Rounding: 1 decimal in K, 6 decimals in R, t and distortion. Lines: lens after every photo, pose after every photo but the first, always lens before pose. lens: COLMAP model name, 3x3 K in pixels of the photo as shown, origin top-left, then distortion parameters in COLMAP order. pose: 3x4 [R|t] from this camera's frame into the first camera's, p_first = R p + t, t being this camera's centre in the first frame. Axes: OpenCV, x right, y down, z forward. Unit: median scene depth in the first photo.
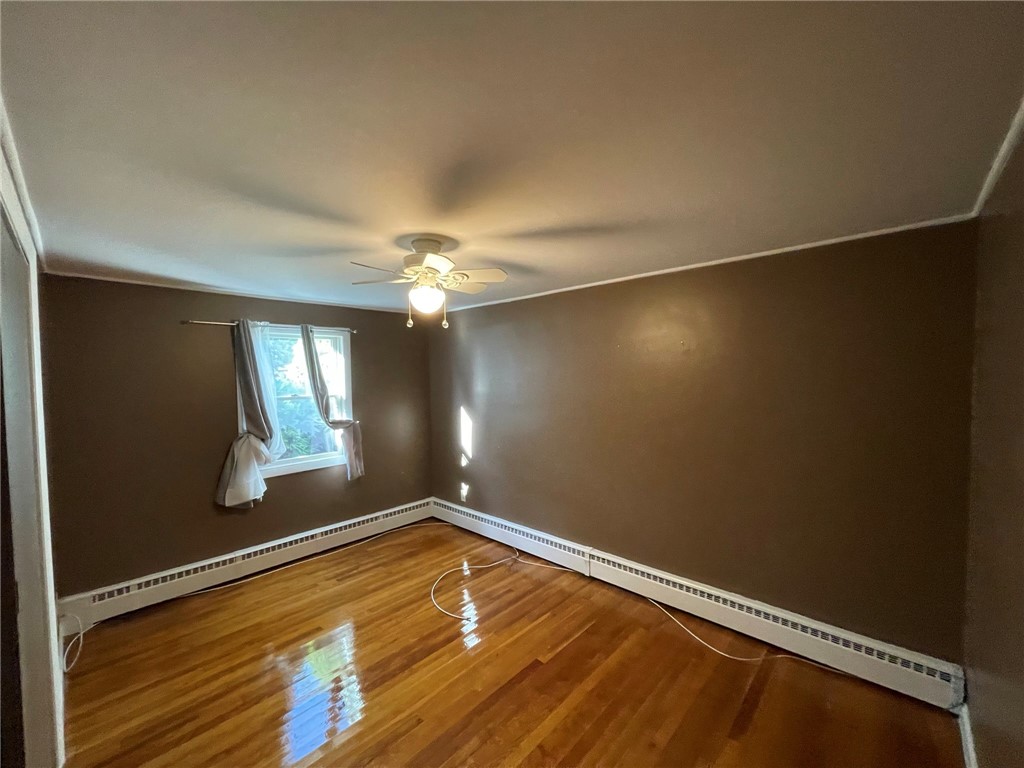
lens RADIAL K [[414.0, 0, 509.6], [0, 414.0, 386.4], [0, 0, 1]] dist [-0.000996, 0.001359]
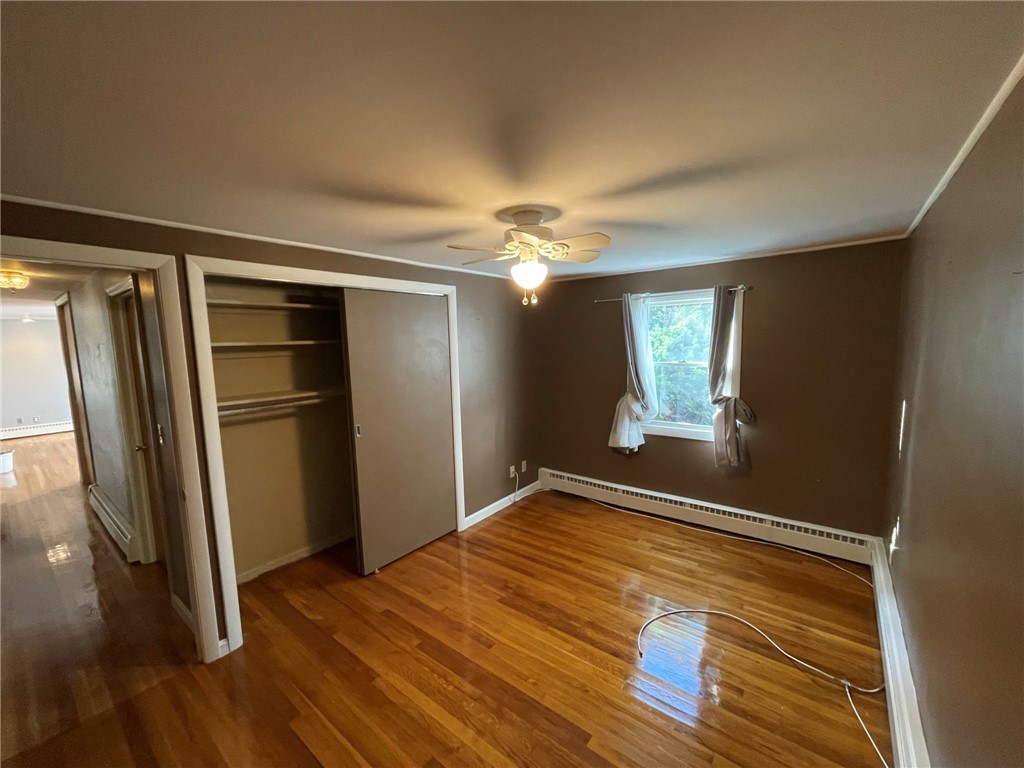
lens RADIAL K [[414.0, 0, 507.6], [0, 414.0, 378.1], [0, 0, 1]] dist [-0.000996, 0.001359]
pose [[0.101097, 0.098373, -0.990001, 0.493041], [-0.019184, 0.995107, 0.096921, -0.031253], [0.994692, 0.009194, 0.102490, 0.528830]]
